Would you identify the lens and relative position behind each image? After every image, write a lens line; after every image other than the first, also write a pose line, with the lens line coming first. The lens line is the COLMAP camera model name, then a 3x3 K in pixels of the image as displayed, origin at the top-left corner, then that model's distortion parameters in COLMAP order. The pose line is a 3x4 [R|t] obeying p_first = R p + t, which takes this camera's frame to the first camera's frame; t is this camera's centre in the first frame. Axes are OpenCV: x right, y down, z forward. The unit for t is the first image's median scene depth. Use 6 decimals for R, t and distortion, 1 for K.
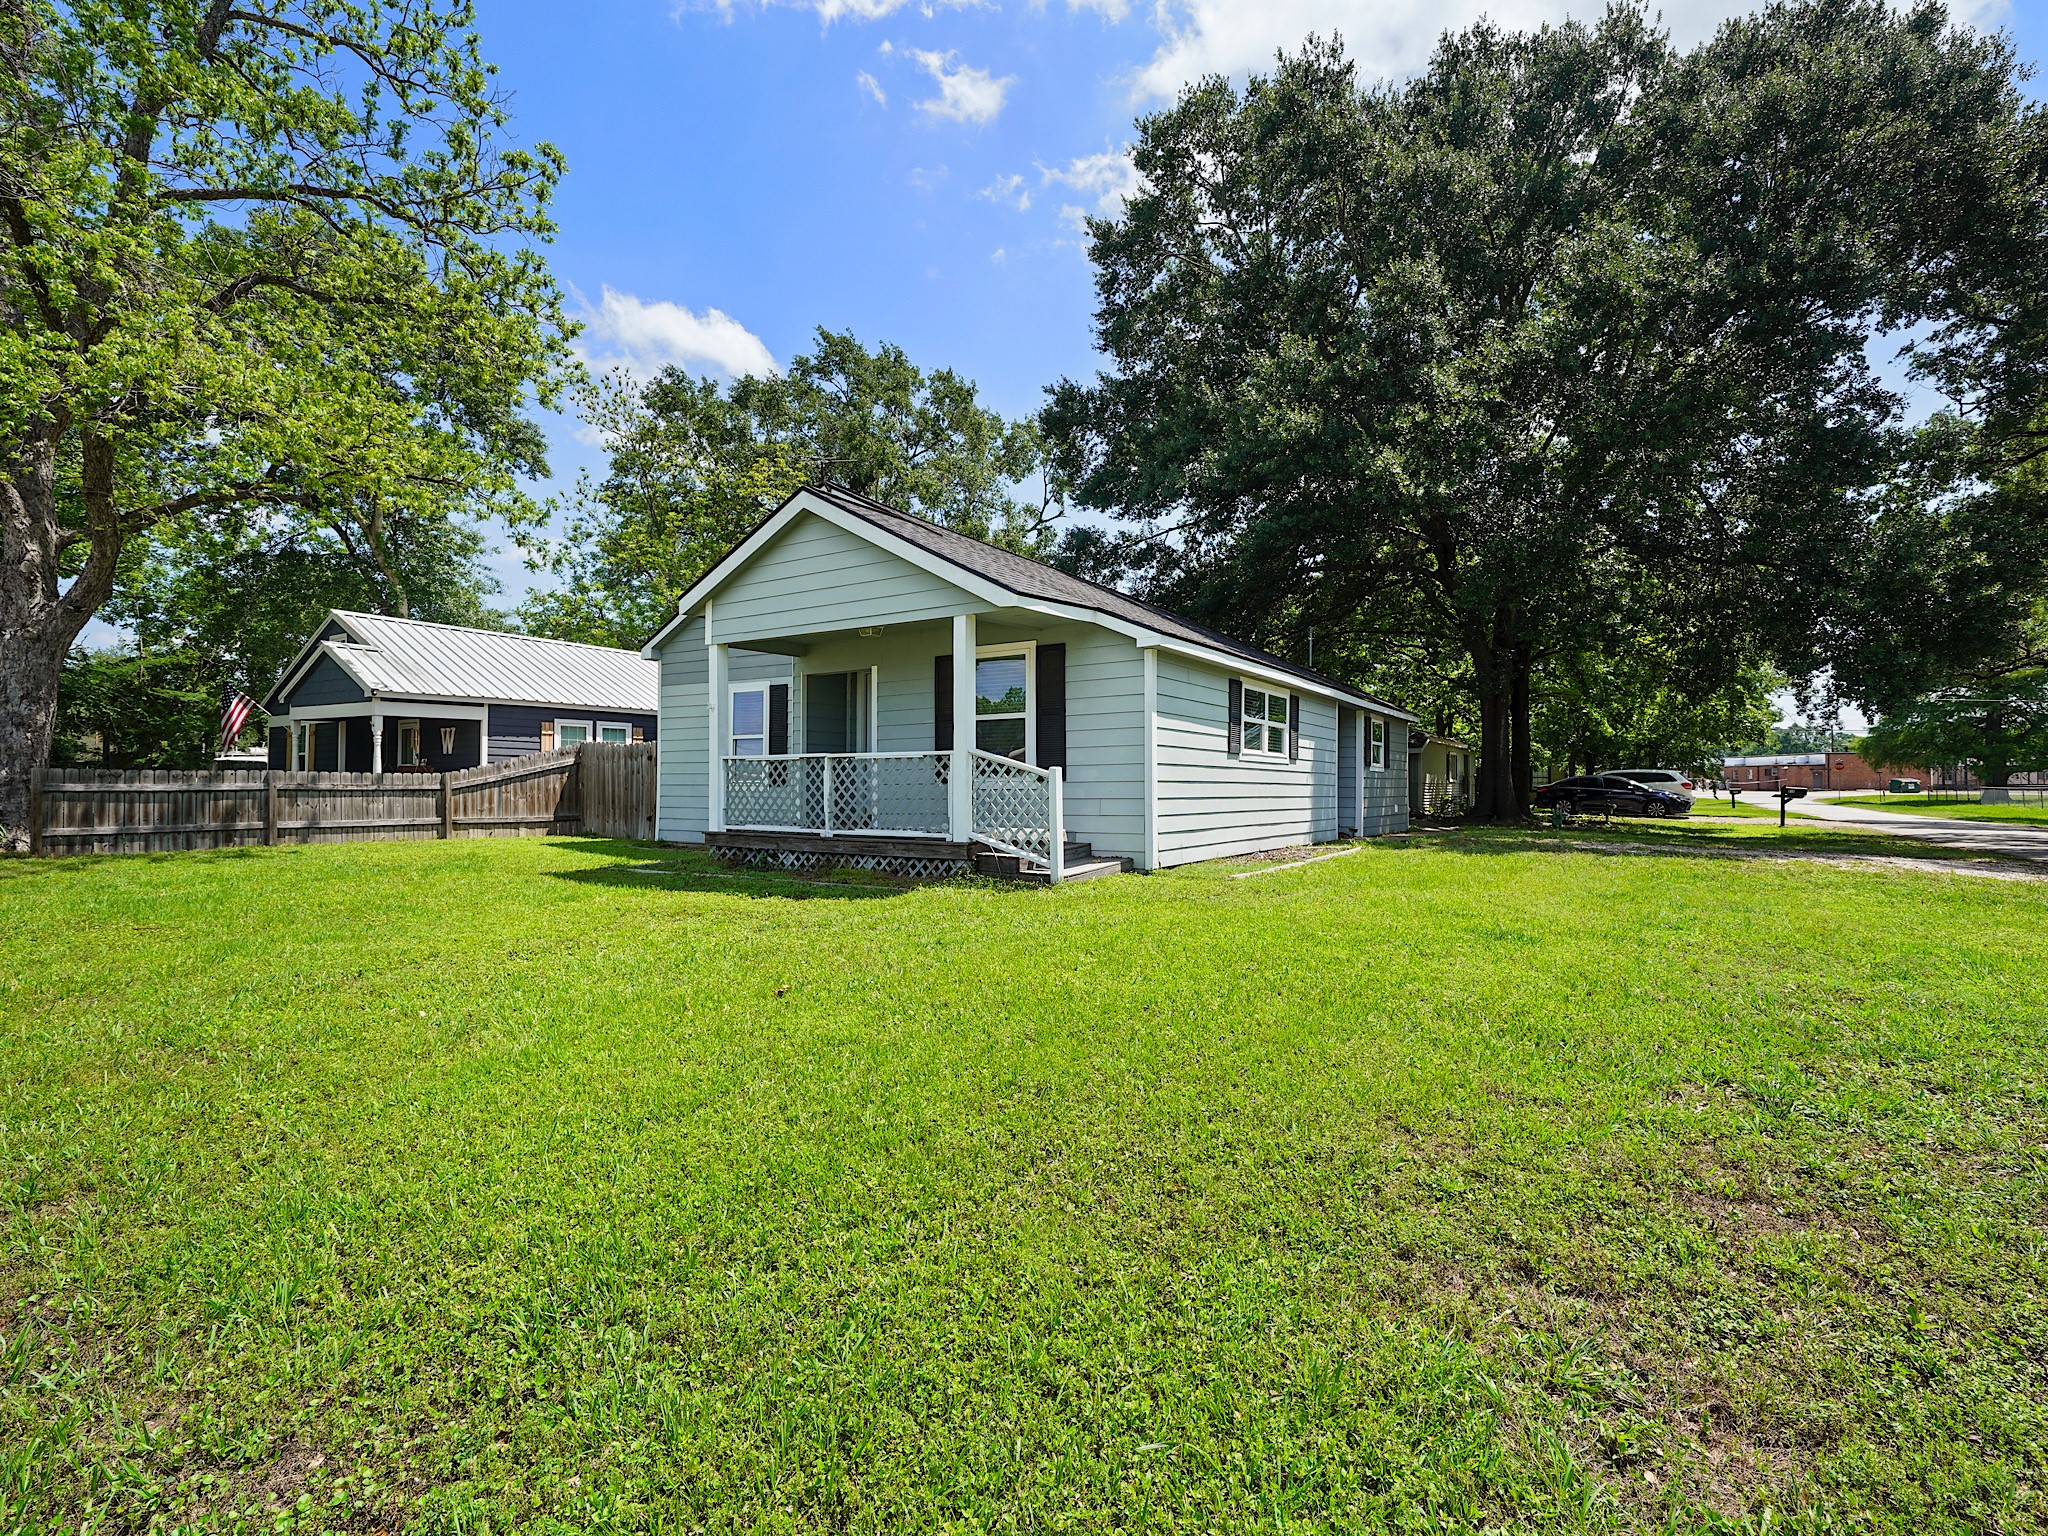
lens RADIAL K [[879.9, 0, 1023.9], [0, 879.9, 772.4], [0, 0, 1]] dist [0.004939, 0.000288]
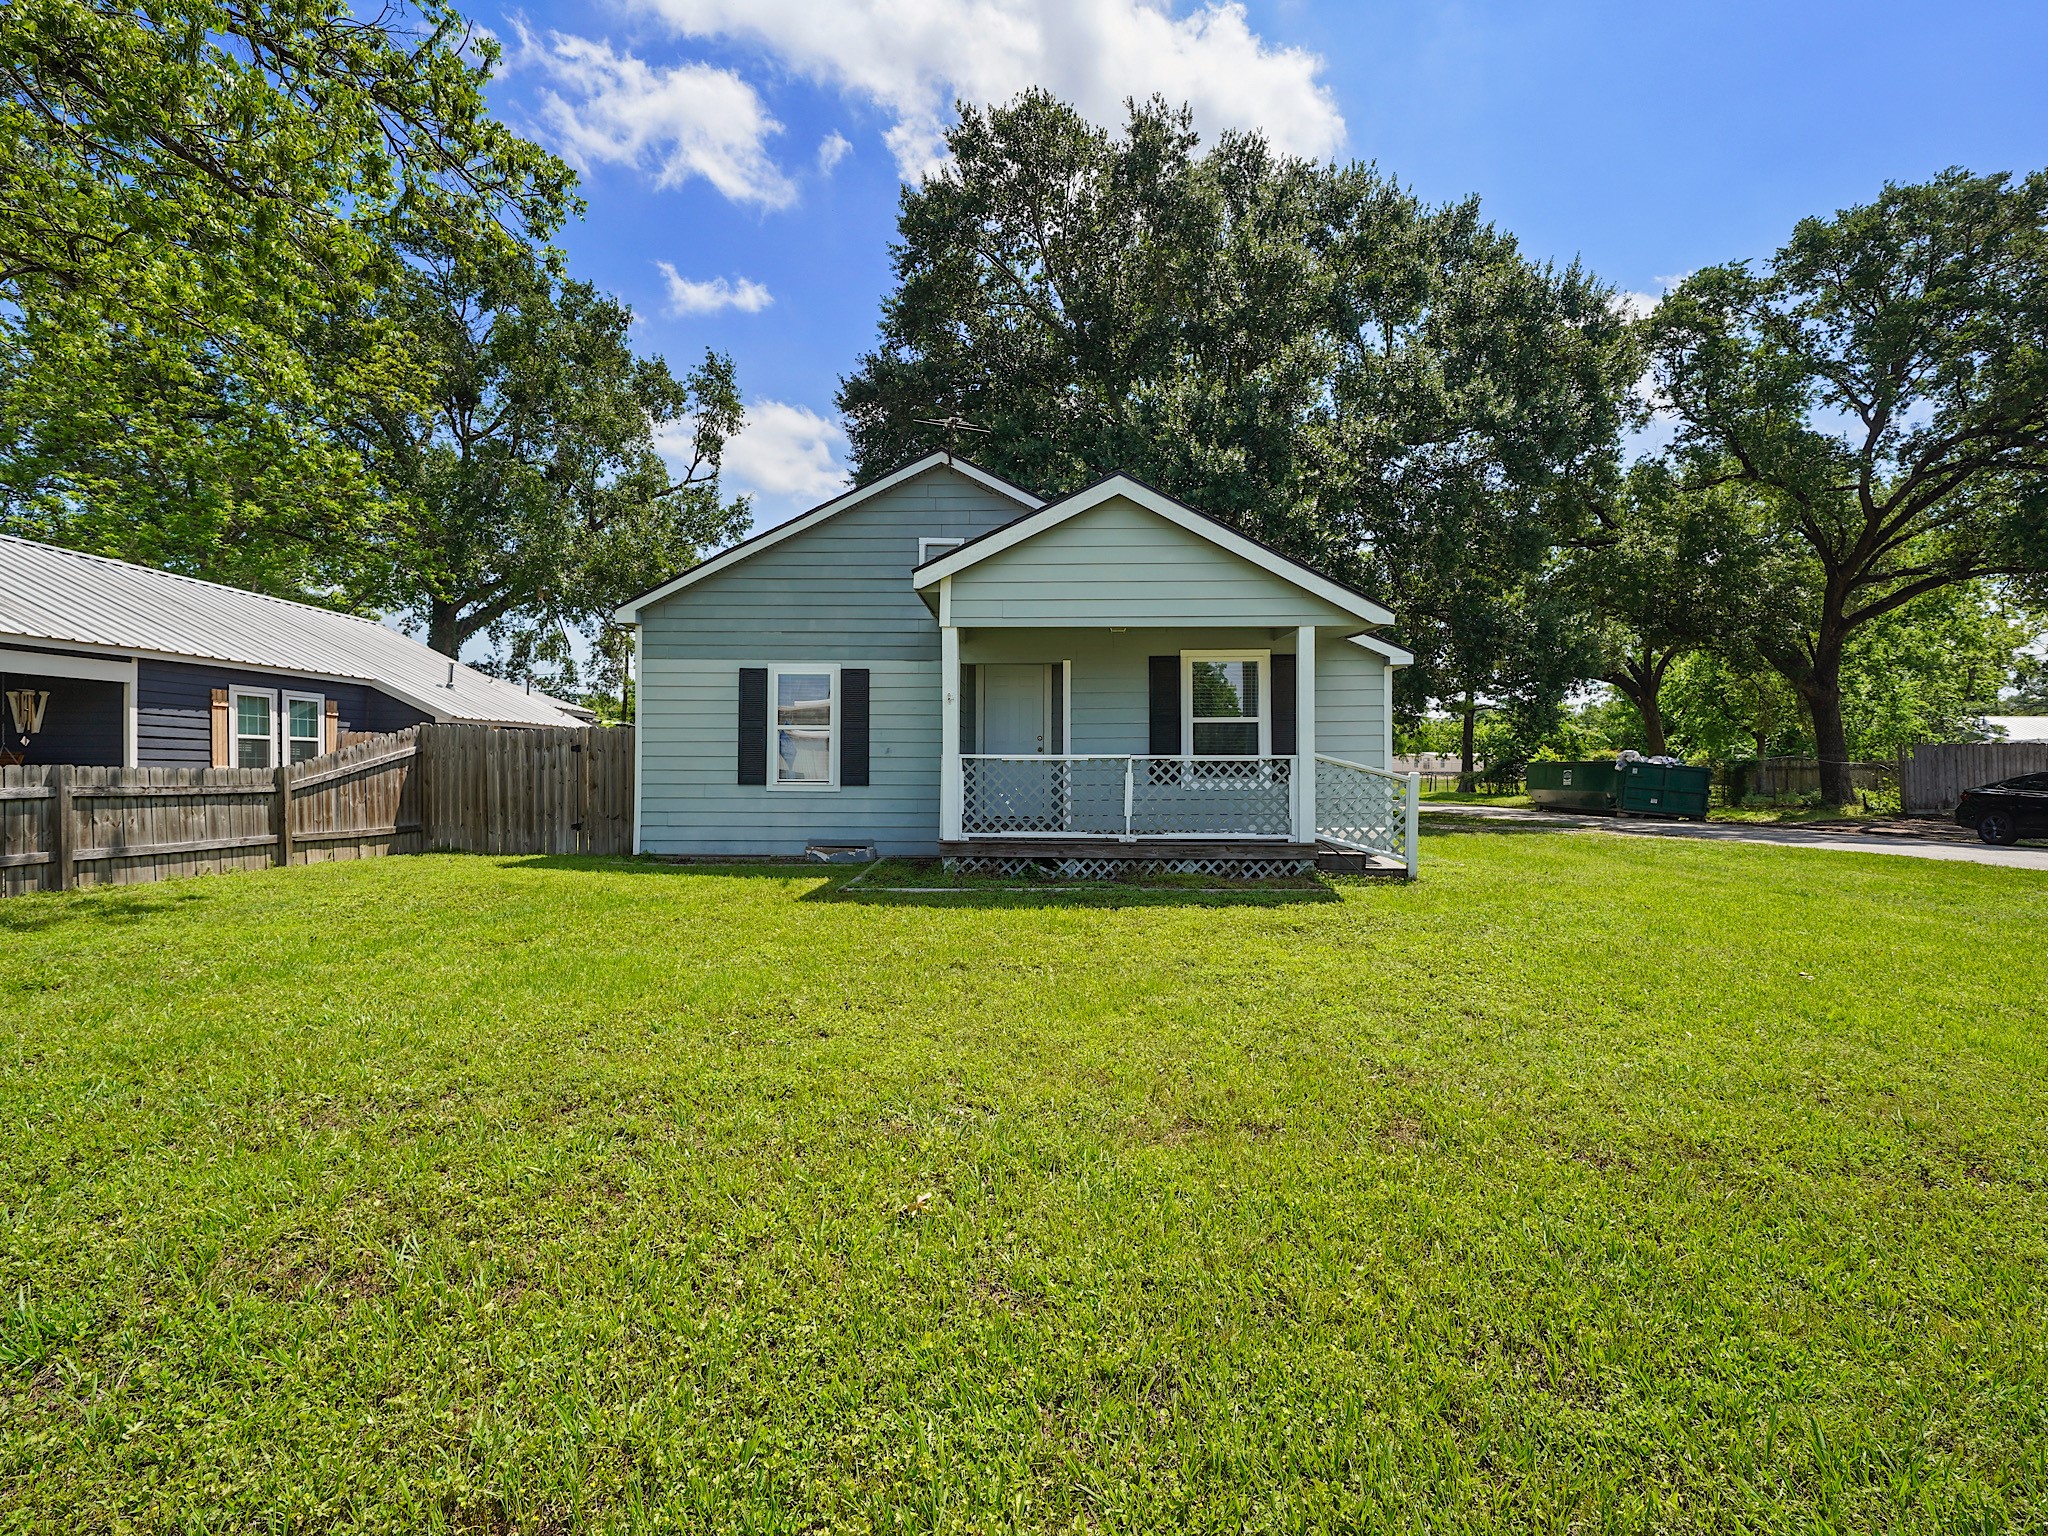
lens RADIAL K [[891.4, 0, 1023.8], [0, 891.4, 773.9], [0, 0, 1]] dist [0.002077, -0.000006]
pose [[0.875574, -0.000679, 0.483084, -0.610438], [-0.007453, 0.999861, 0.014914, -0.011094], [-0.483027, -0.016659, 0.875447, 0.162565]]
